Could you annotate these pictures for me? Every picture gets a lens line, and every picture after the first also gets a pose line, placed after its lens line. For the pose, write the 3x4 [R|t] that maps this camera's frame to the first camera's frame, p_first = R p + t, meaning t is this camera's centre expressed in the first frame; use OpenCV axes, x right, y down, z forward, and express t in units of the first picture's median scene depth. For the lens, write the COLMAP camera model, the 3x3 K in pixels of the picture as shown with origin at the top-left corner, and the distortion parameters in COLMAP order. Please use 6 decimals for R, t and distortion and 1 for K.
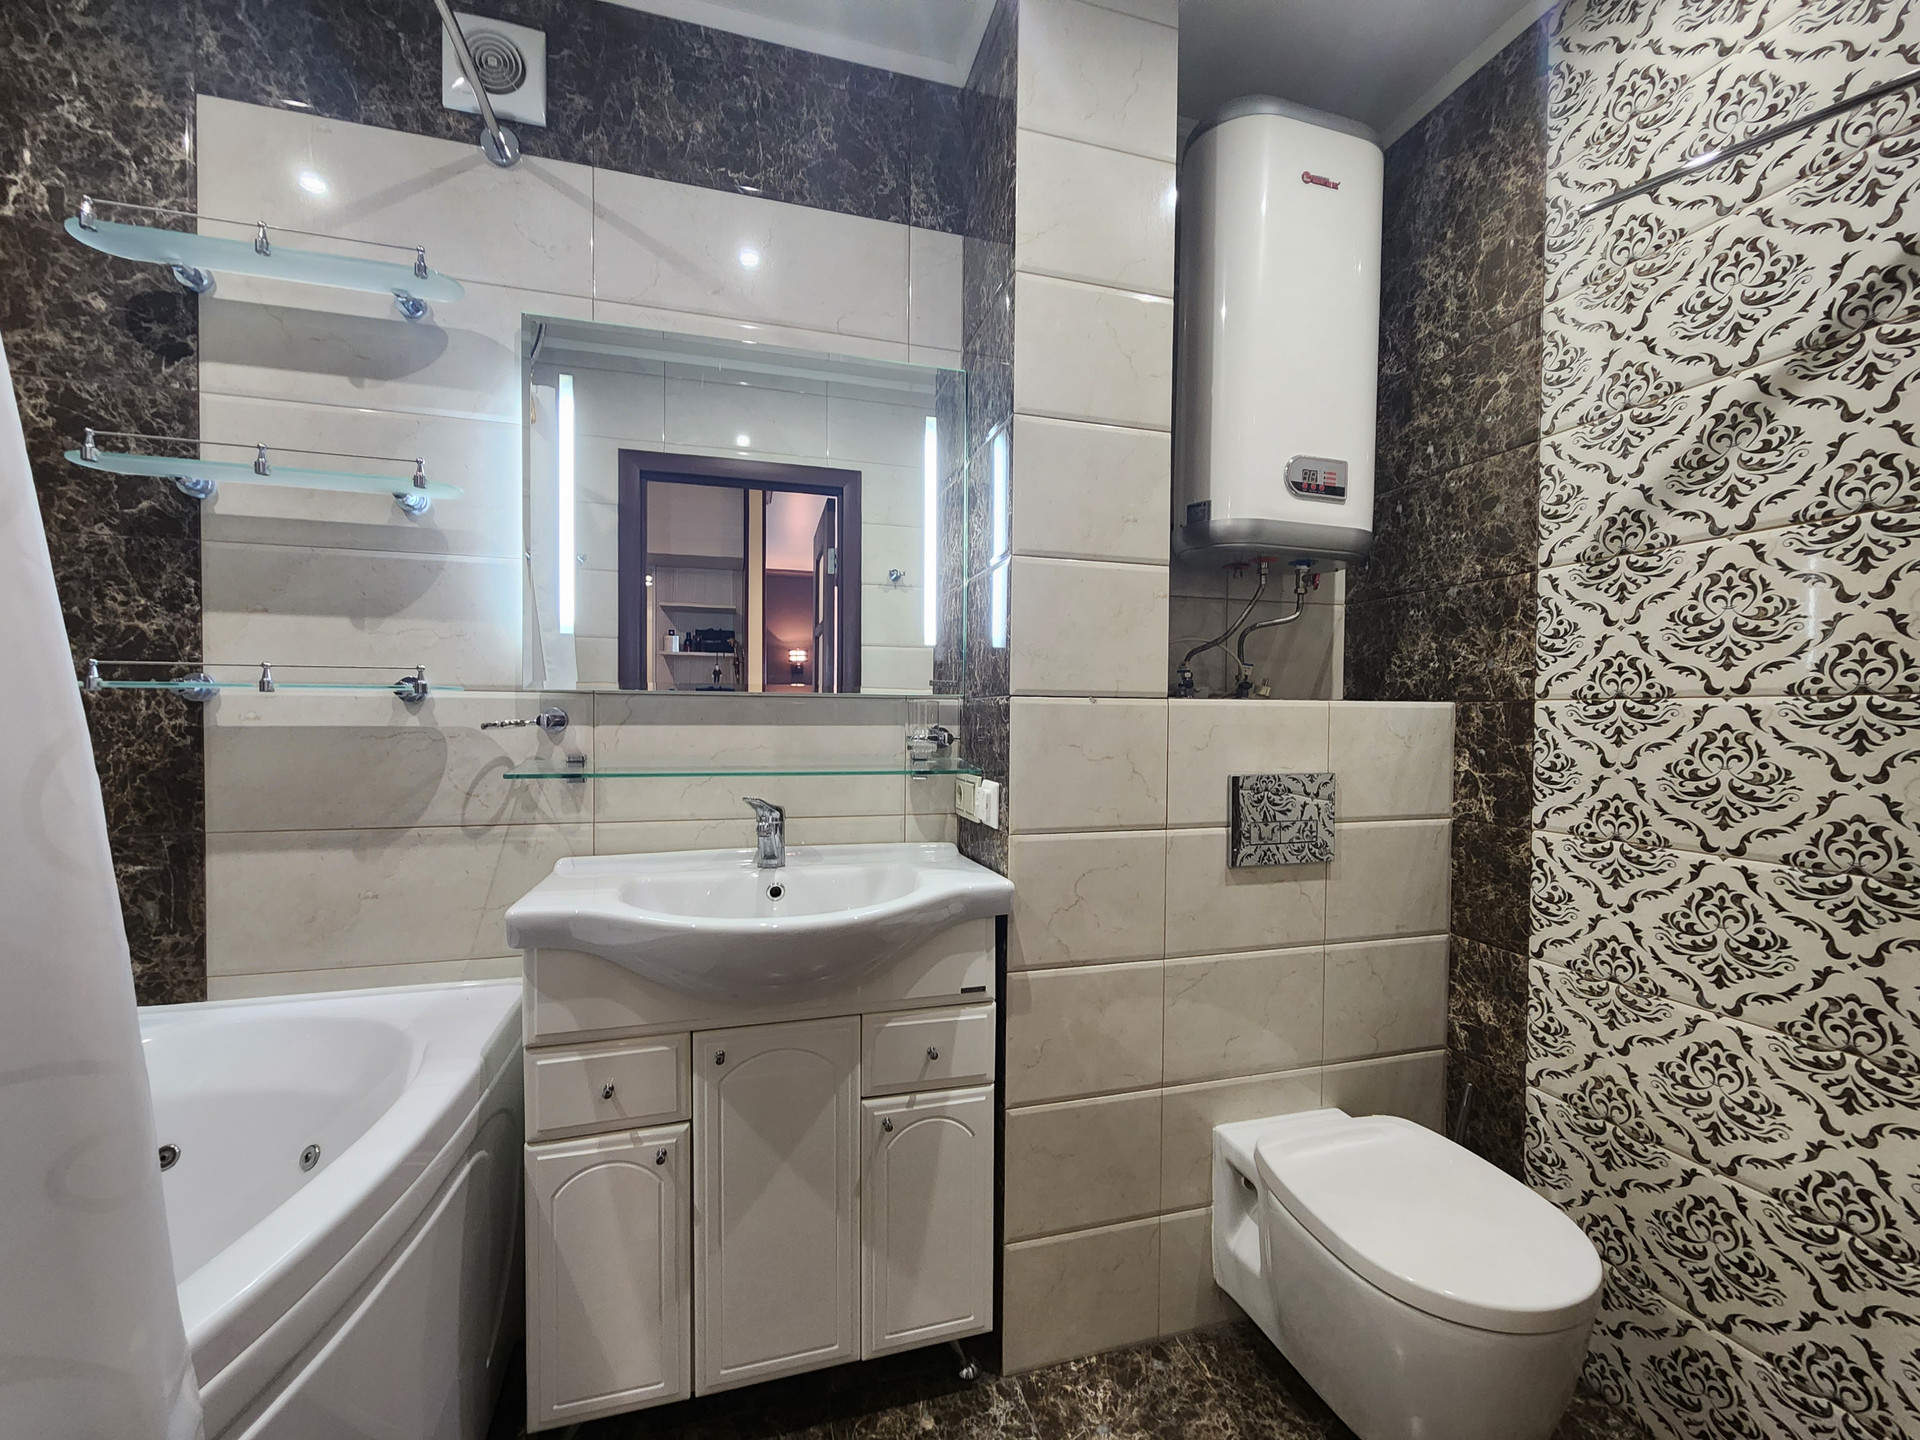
lens RADIAL K [[784.9, 0, 962.2], [0, 784.9, 734.1], [0, 0, 1]] dist [0.000975, -0.000010]
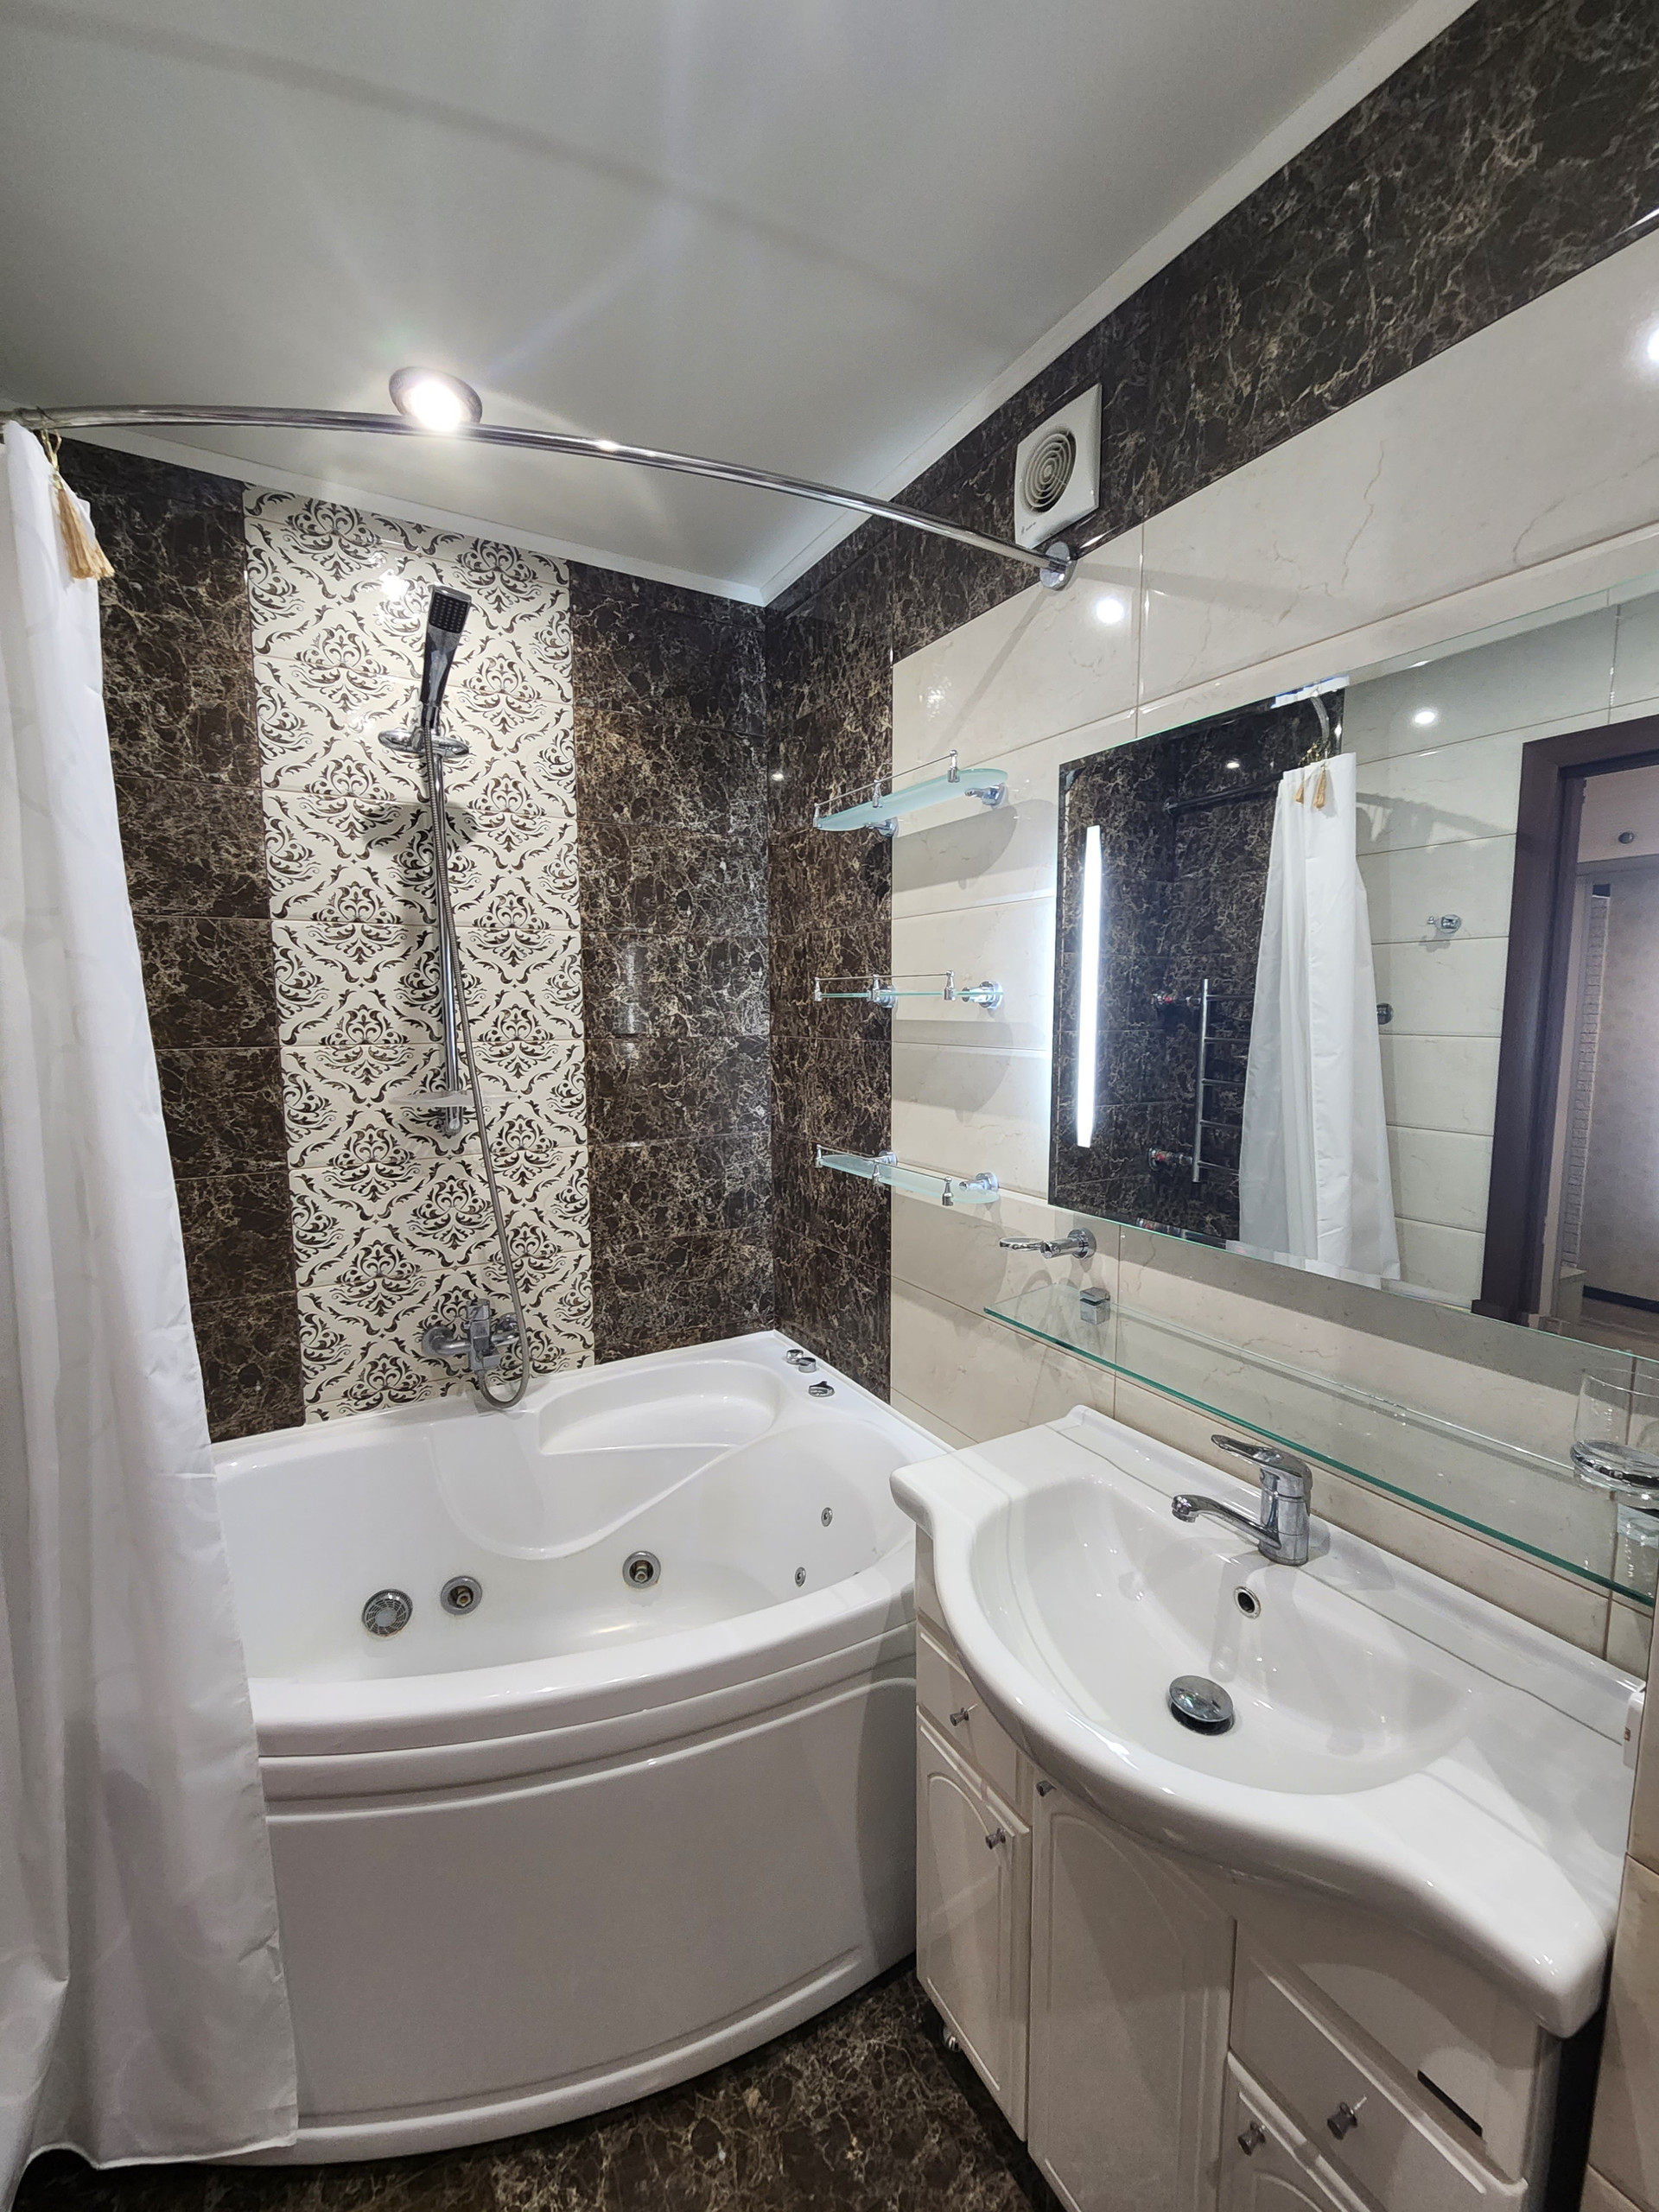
lens RADIAL K [[904.3, 0, 829.5], [0, 904.3, 1106.0], [0, 0, 1]] dist [0.000975, -0.000010]
pose [[0.247482, 0.100515, -0.963665, 0.369747], [-0.015487, 0.994888, 0.099795, -0.284001], [0.968769, -0.009773, 0.247773, 0.552991]]
